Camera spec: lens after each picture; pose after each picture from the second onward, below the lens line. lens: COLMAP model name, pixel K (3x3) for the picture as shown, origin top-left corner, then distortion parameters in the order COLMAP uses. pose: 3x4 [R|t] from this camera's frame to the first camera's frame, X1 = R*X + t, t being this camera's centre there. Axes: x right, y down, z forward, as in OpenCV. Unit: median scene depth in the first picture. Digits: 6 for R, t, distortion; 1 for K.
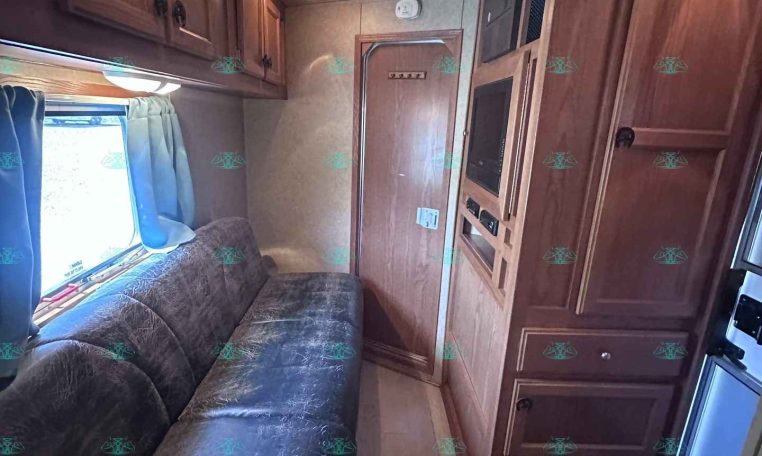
lens RADIAL K [[406.1, 0, 380.4], [0, 406.1, 227.6], [0, 0, 1]] dist [-0.005407, 0.002682]
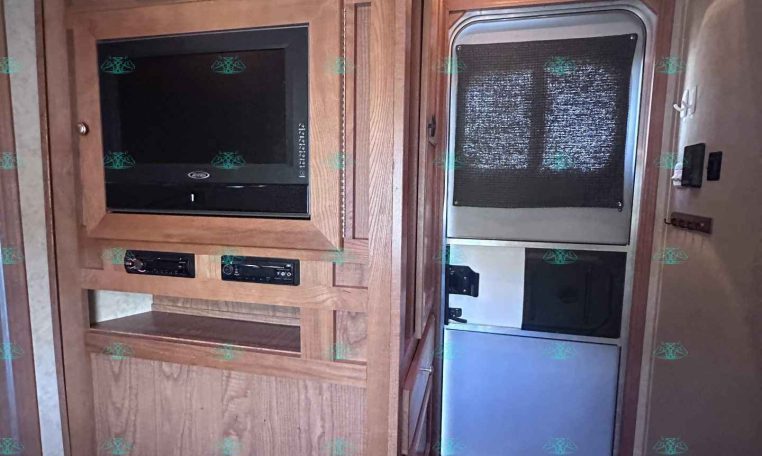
lens RADIAL K [[406.1, 0, 374.0], [0, 406.1, 228.4], [0, 0, 1]] dist [-0.005407, 0.002682]
pose [[0.242546, -0.150015, 0.958471, -0.187007], [0.252006, 0.963800, 0.087078, -0.062249], [-0.936837, 0.220420, 0.271570, 0.512571]]
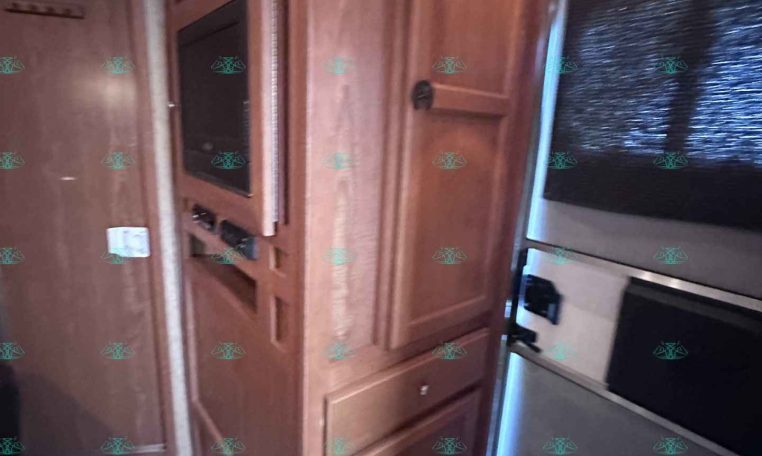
lens RADIAL K [[406.1, 0, 378.4], [0, 406.1, 227.4], [0, 0, 1]] dist [-0.005407, 0.002682]
pose [[0.781591, -0.145669, 0.606545, 0.043413], [0.145497, 0.988104, 0.049819, -0.023145], [-0.606586, 0.049313, 0.793487, 0.275802]]
